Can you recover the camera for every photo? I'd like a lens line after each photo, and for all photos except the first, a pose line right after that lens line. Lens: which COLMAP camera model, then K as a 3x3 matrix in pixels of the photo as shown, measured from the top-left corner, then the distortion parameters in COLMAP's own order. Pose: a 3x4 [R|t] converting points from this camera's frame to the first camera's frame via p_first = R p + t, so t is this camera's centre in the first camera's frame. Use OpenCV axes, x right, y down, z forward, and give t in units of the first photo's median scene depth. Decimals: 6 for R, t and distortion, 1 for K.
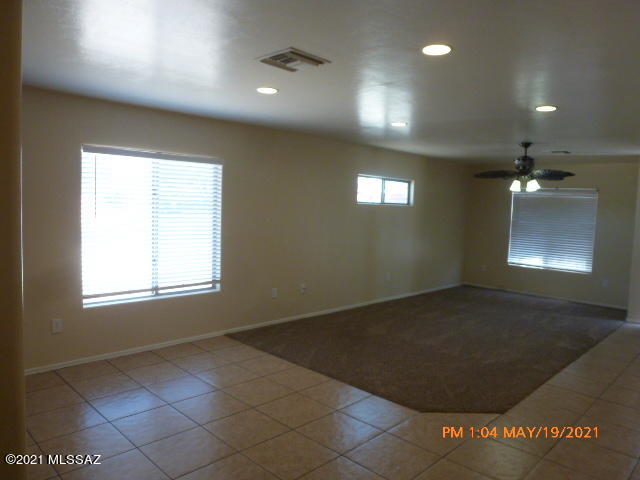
lens RADIAL K [[465.7, 0, 321.8], [0, 465.7, 239.0], [0, 0, 1]] dist [-0.045872, 0.008312]
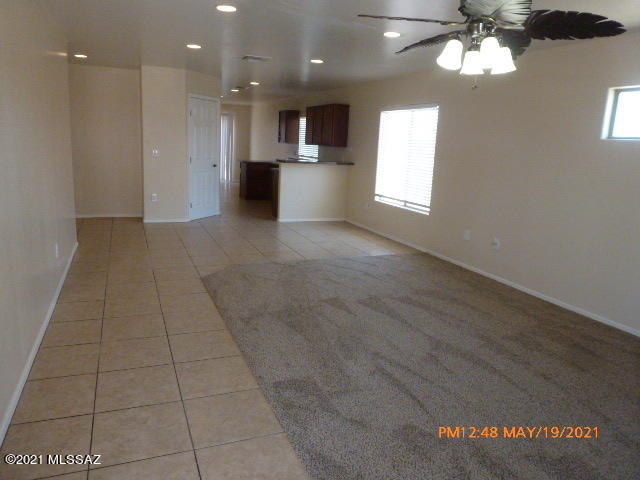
lens RADIAL K [[465.7, 0, 321.8], [0, 465.7, 239.0], [0, 0, 1]] dist [-0.045872, 0.008312]
pose [[-0.396404, 0.138582, -0.907556, 1.012147], [-0.122476, 0.971723, 0.201875, -0.037819], [0.909870, 0.191178, -0.368222, 1.231345]]
